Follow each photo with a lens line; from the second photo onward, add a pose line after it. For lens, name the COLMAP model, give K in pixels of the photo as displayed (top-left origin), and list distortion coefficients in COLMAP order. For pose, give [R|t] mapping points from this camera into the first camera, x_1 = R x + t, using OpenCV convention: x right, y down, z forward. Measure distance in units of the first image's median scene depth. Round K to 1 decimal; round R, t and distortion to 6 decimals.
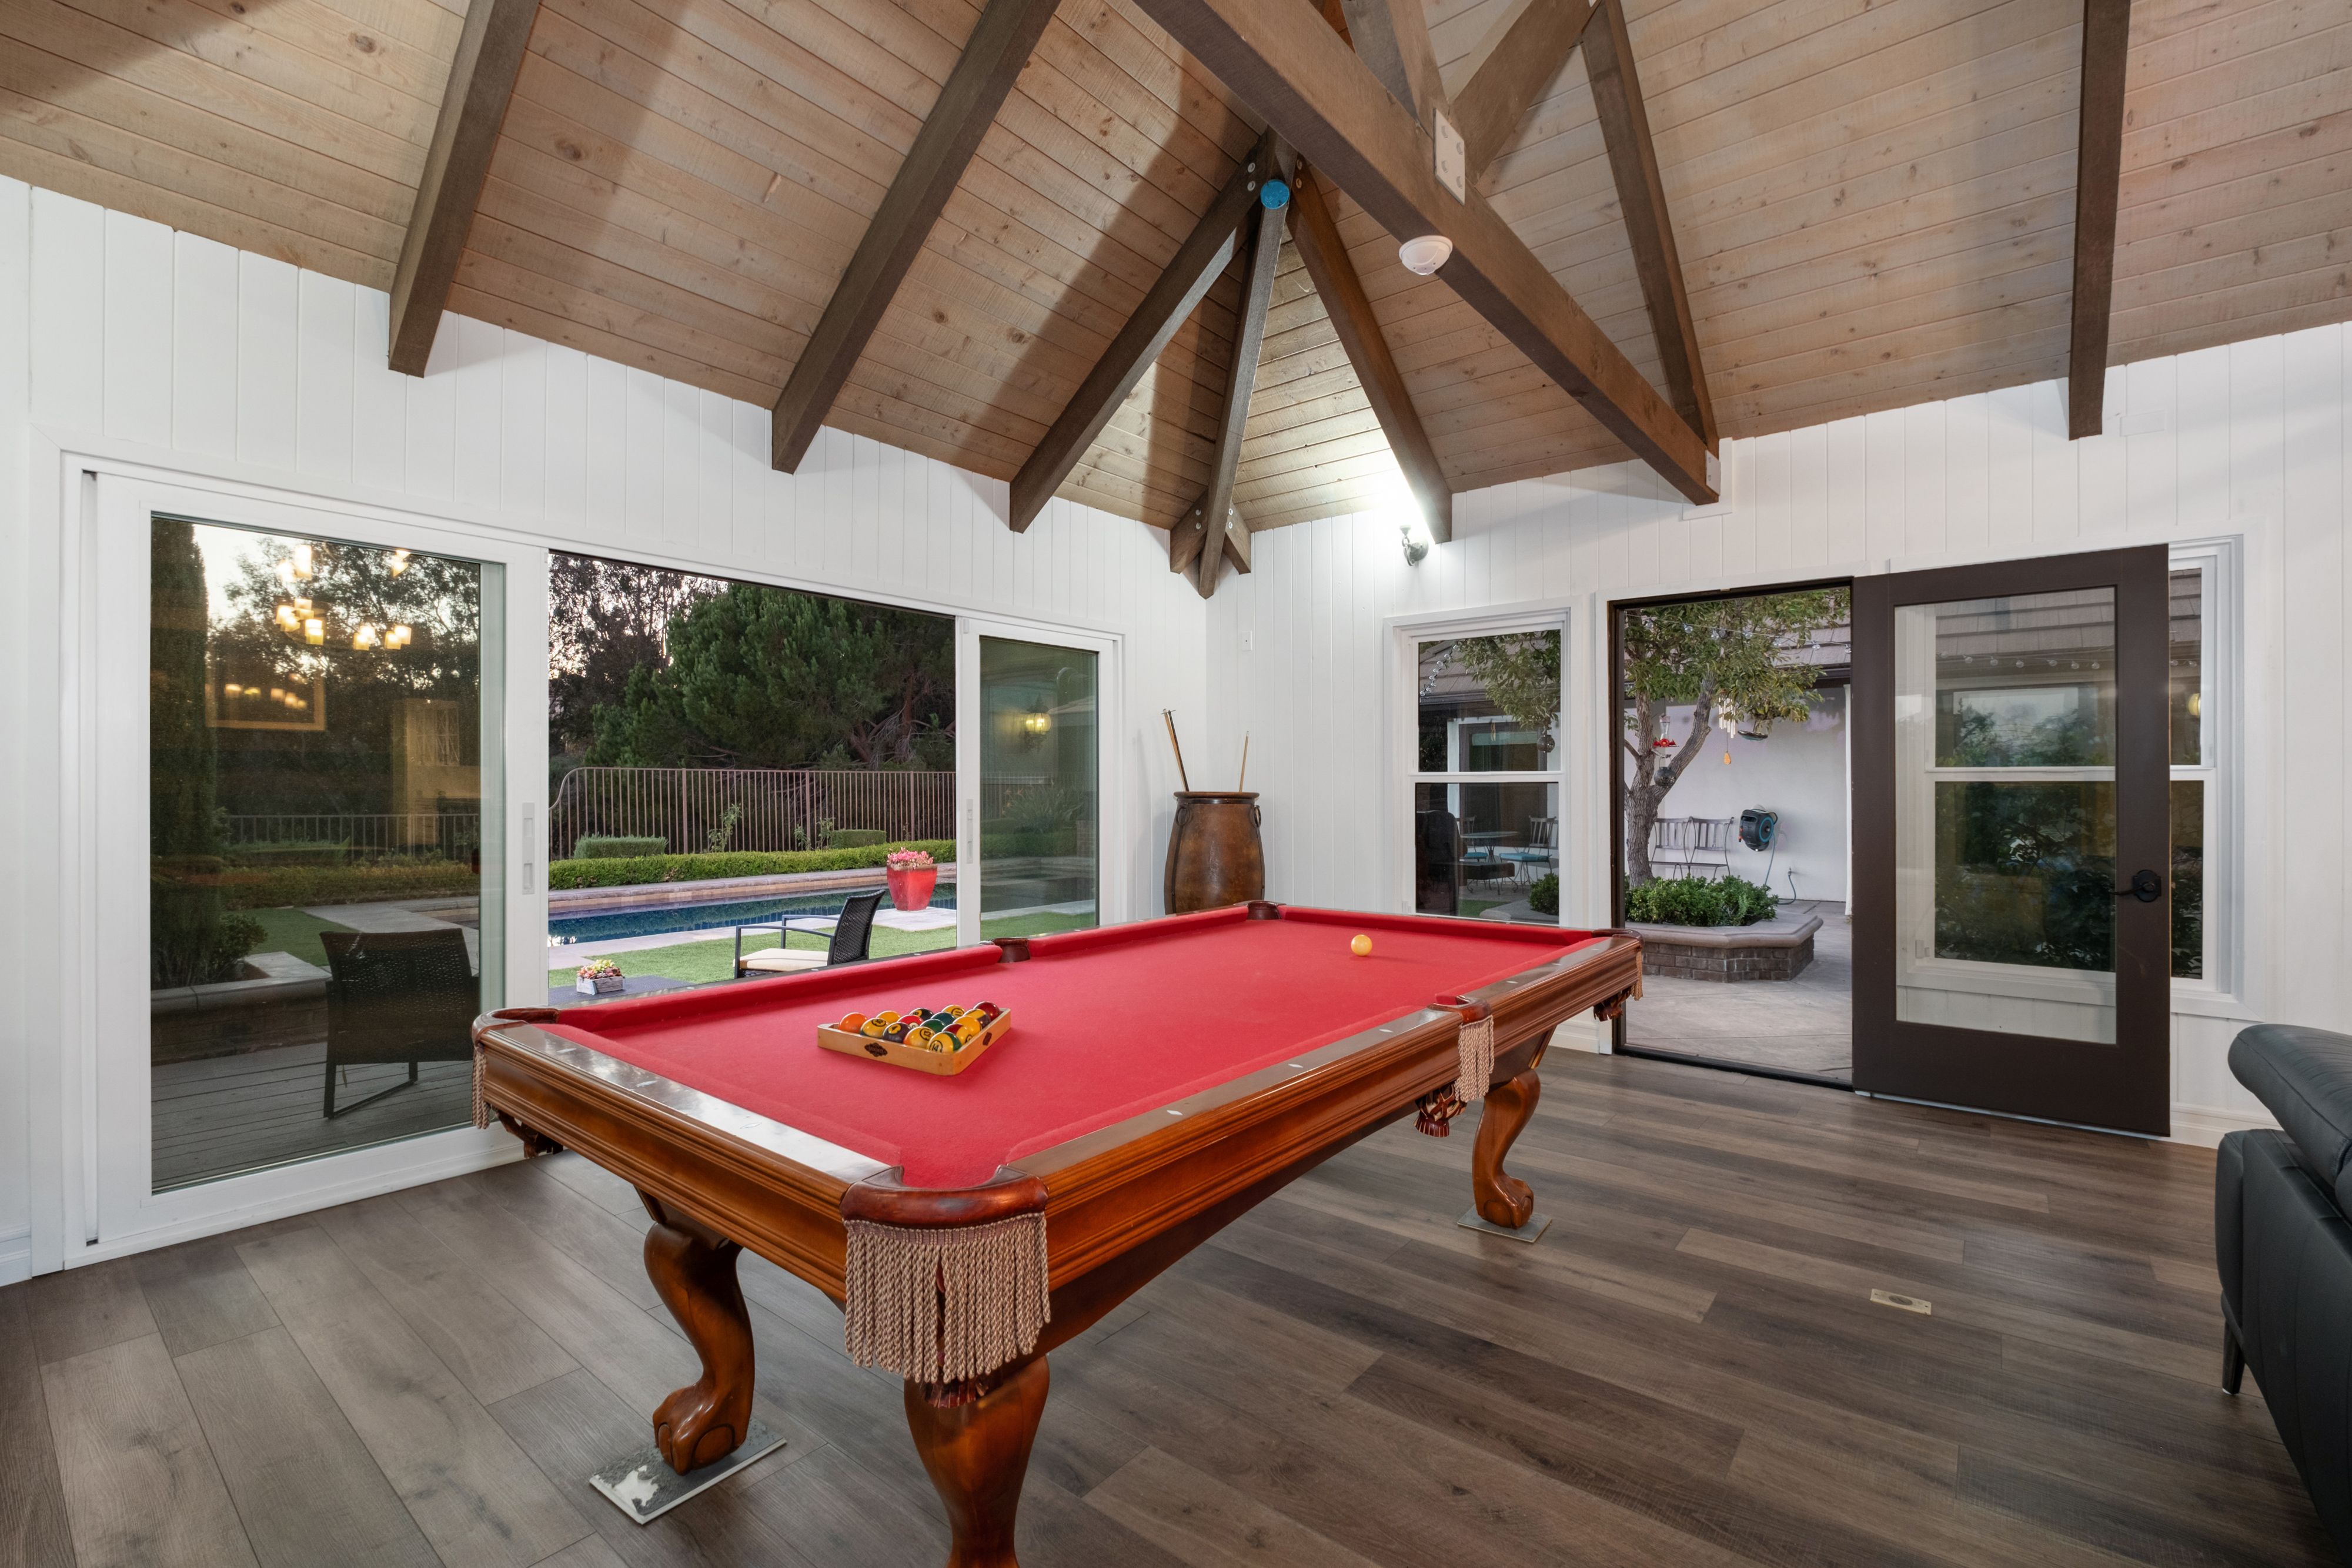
lens RADIAL K [[1017.6, 0, 1176.0], [0, 1017.6, 784.0], [0, 0, 1]] dist [-0.008870, 0.000185]
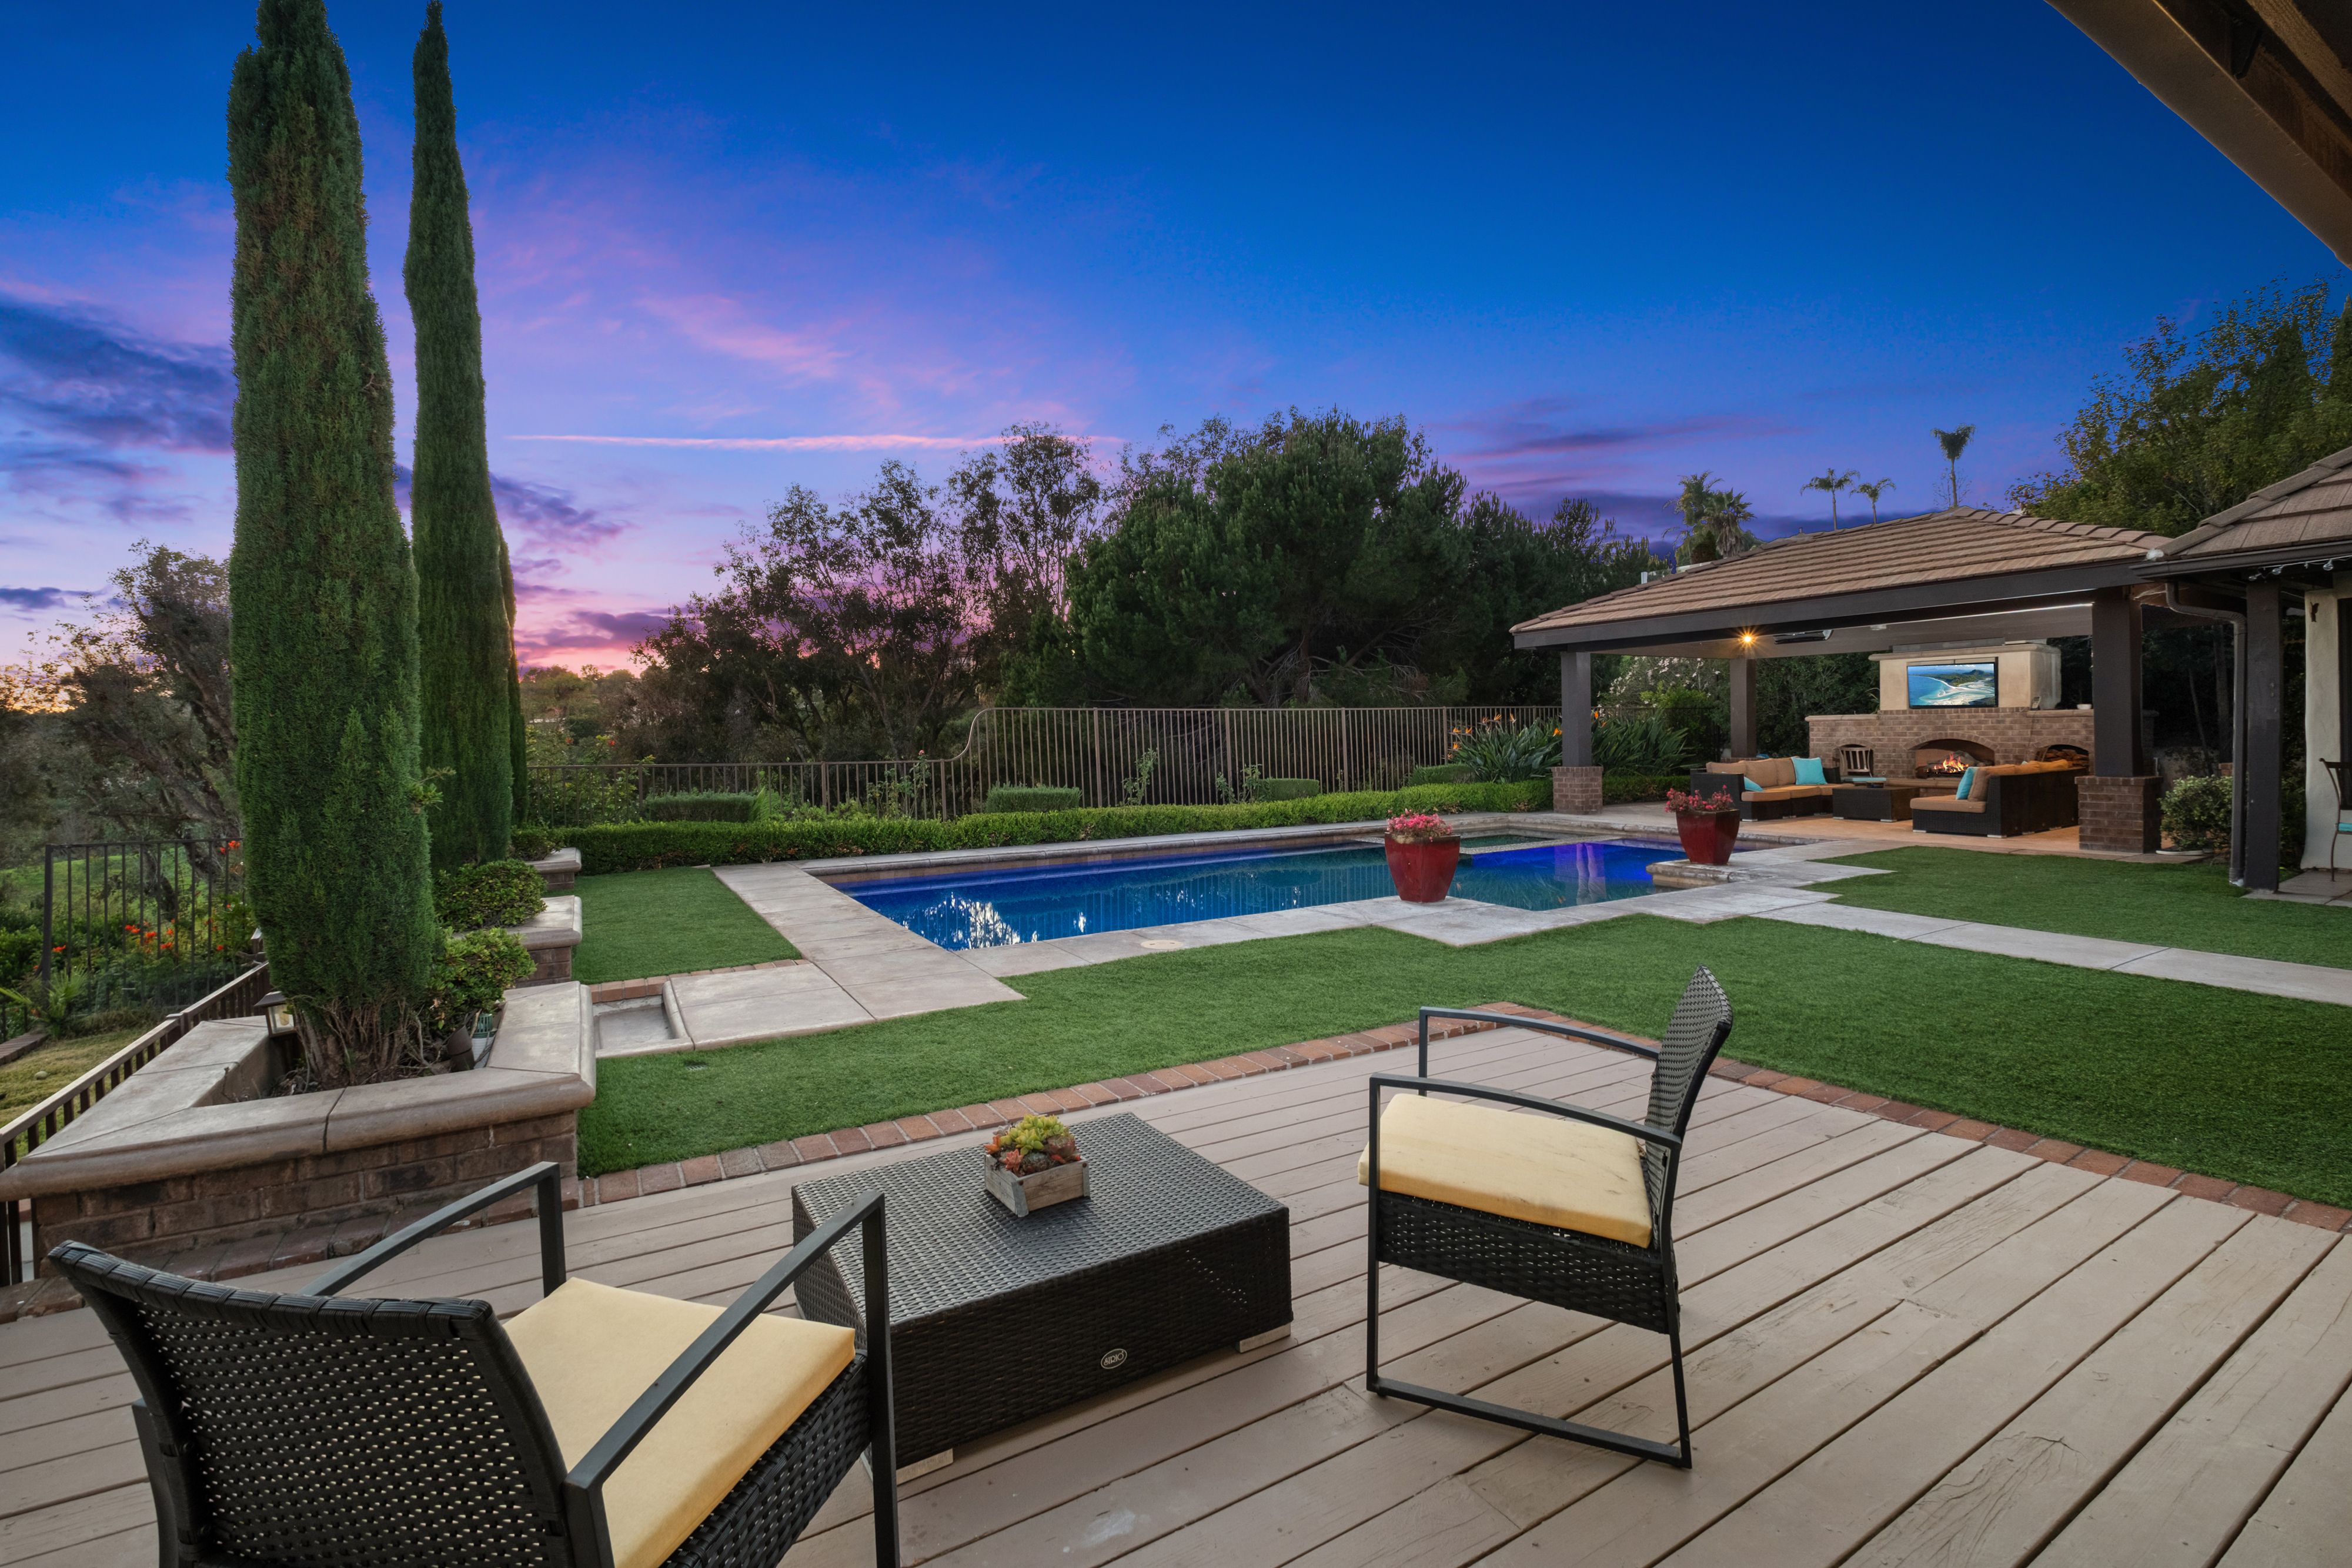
lens RADIAL K [[1017.6, 0, 1176.0], [0, 1017.6, 784.0], [0, 0, 1]] dist [-0.008870, 0.000185]
pose [[0.938778, 0.002970, -0.344509, -0.069677], [0.015542, 0.998580, 0.050961, 0.003684], [0.344171, -0.053195, 0.937399, 0.119624]]
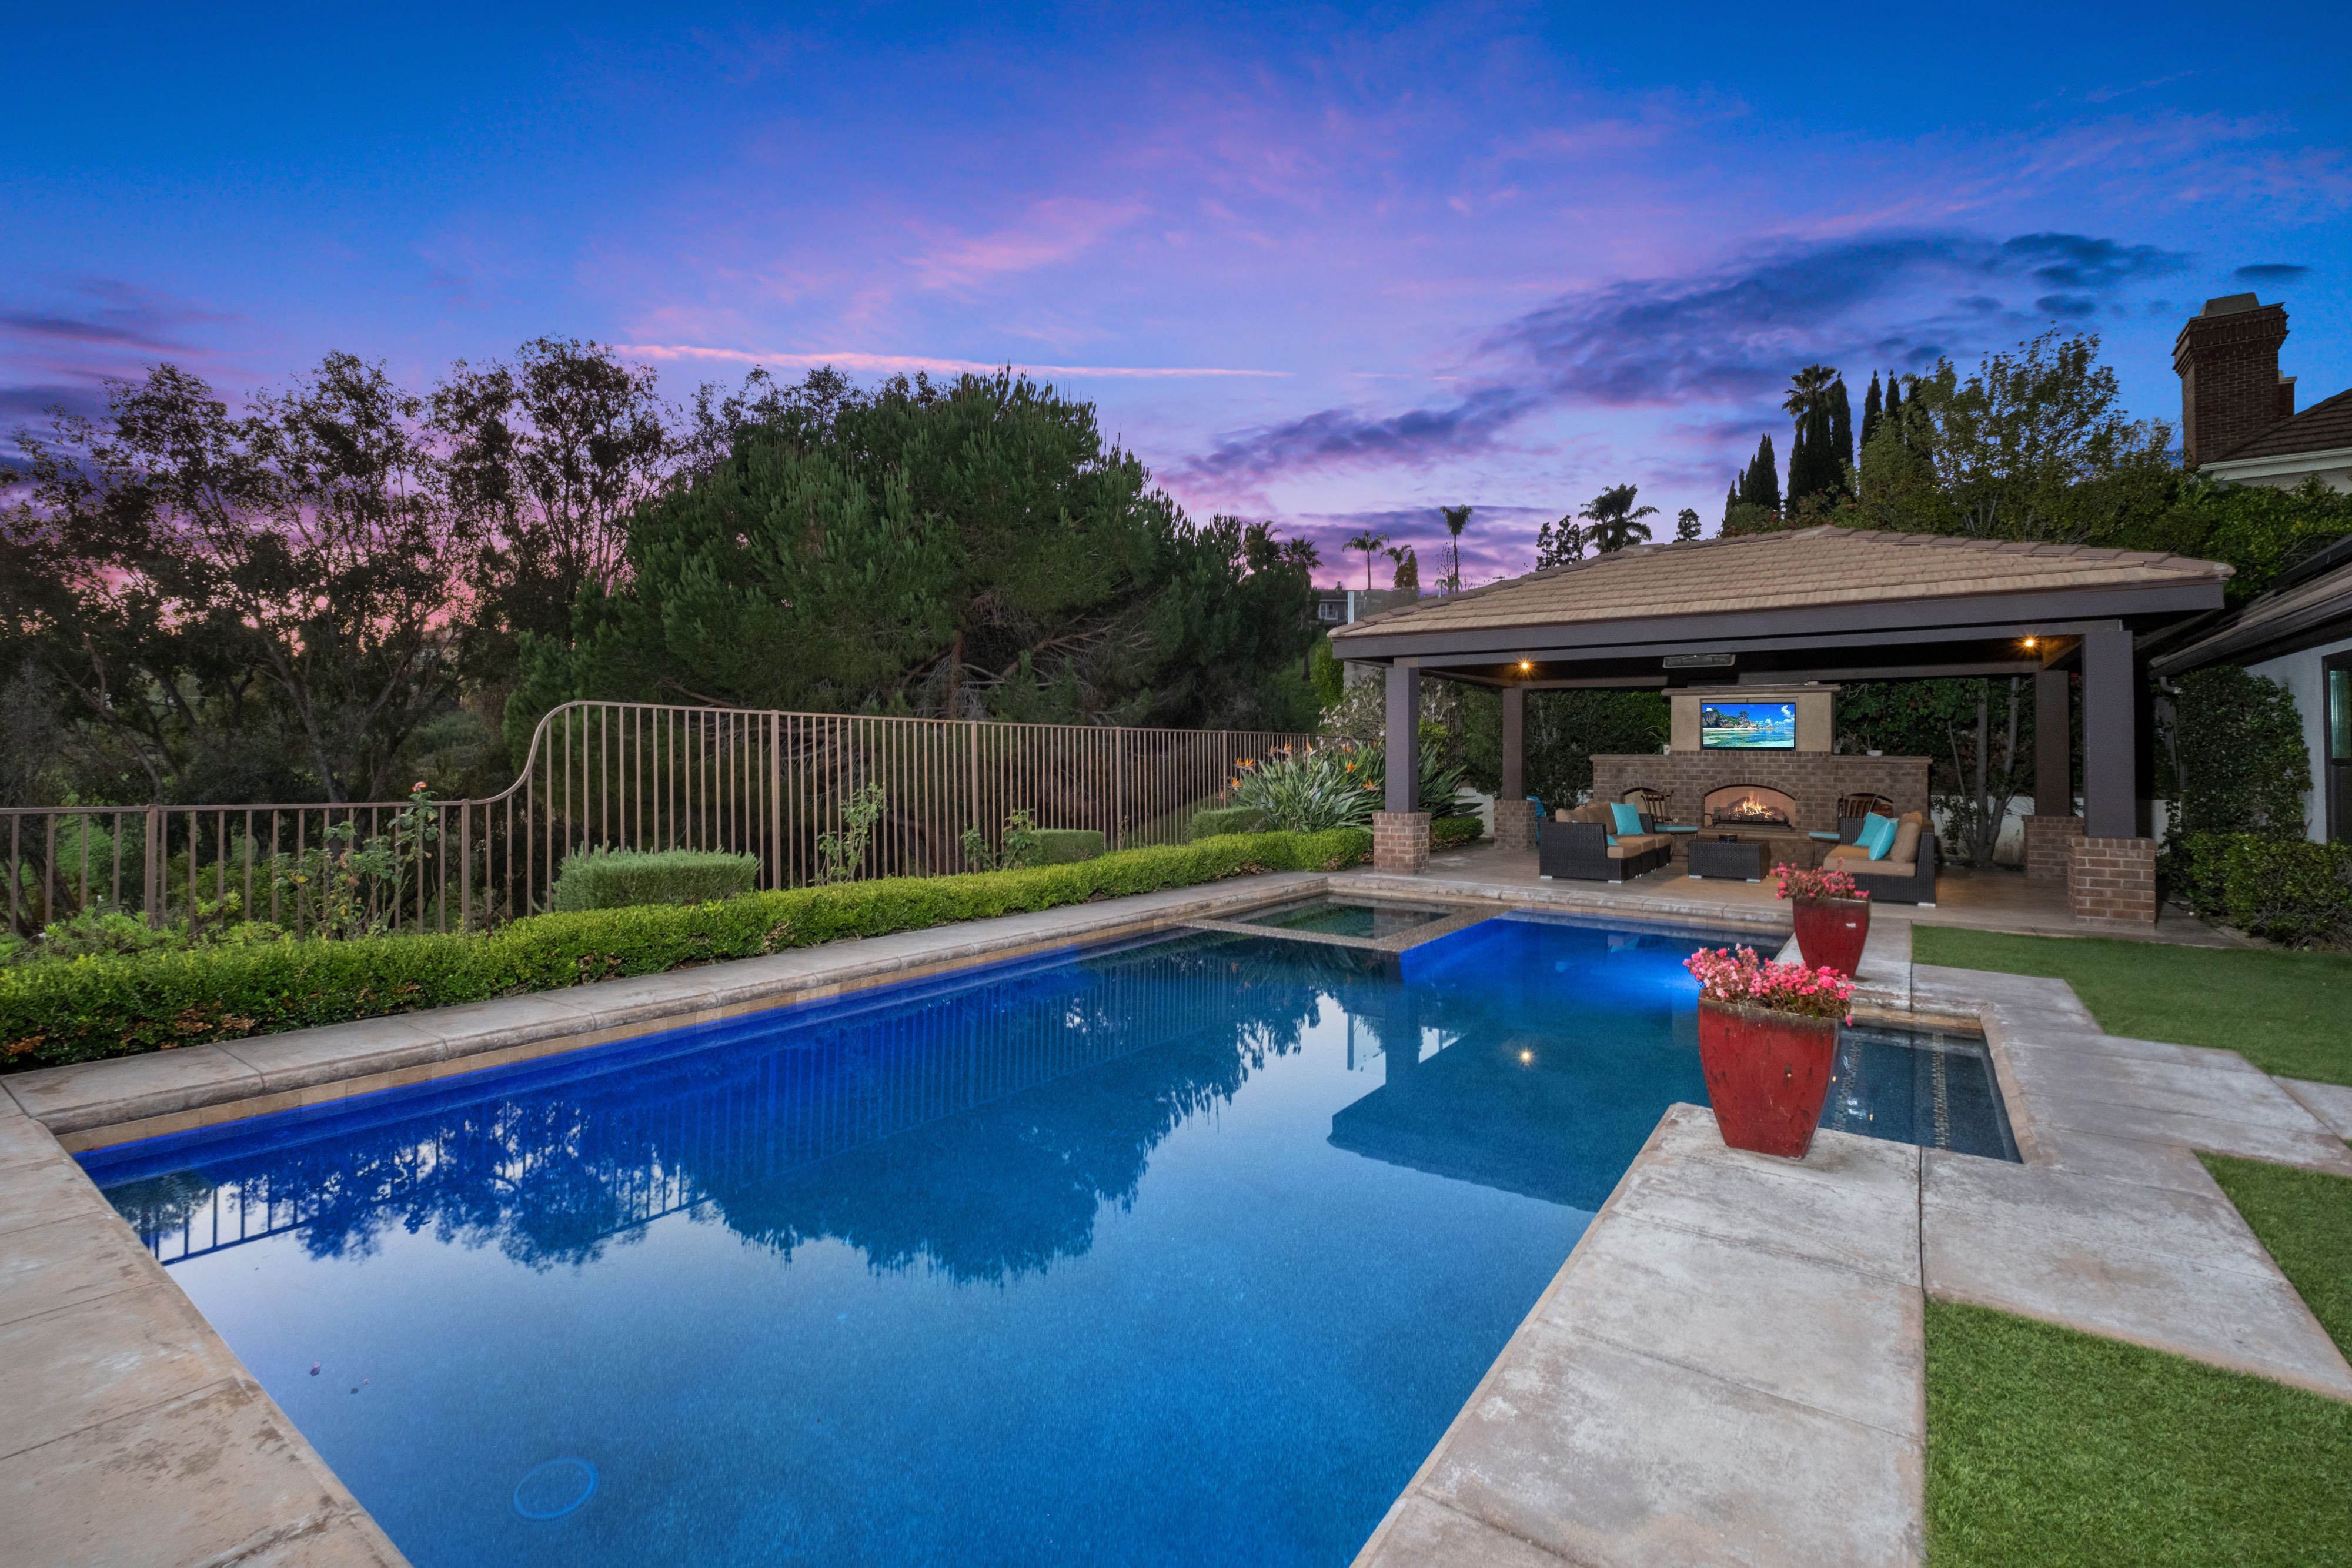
lens RADIAL K [[1085.7, 0, 1180.8], [0, 1085.7, 742.4], [0, 0, 1]] dist [0.001283, -0.008219]
pose [[0.998635, 0.011692, 0.050905, -0.174949], [-0.011067, 0.999860, -0.012542, 0.002908], [-0.051044, 0.011961, 0.998625, 0.257970]]
